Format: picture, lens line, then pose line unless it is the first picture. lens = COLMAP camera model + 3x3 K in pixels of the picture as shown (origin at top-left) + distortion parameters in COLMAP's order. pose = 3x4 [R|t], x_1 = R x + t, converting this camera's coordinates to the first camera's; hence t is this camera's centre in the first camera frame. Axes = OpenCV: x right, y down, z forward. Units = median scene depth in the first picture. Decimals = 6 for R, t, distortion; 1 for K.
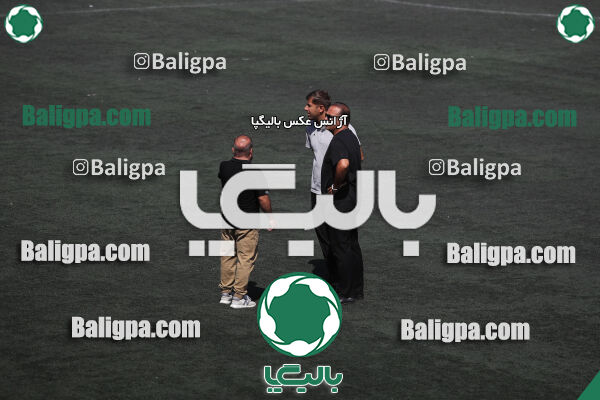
lens RADIAL K [[2314.0, 0, 299.9], [0, 2314.0, 196.3], [0, 0, 1]] dist [0.404742, 0.000000]
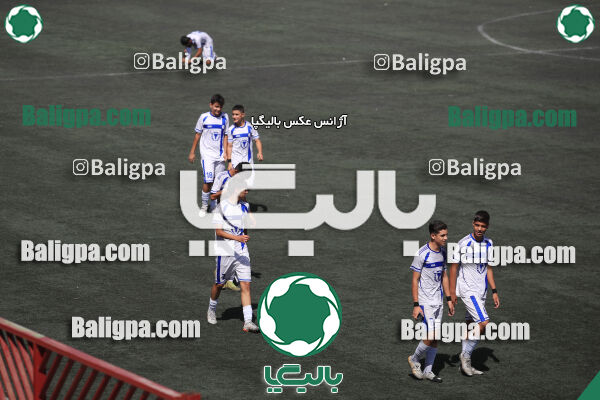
lens RADIAL K [[2355.2, 0, 297.2], [0, 2355.2, 199.8], [0, 0, 1]] dist [1.026194, 0.000000]
pose [[0.999973, 0.006859, 0.002606, -0.121447], [-0.006862, 0.999975, 0.001399, 0.003854], [-0.002597, -0.001417, 0.999996, -0.465067]]
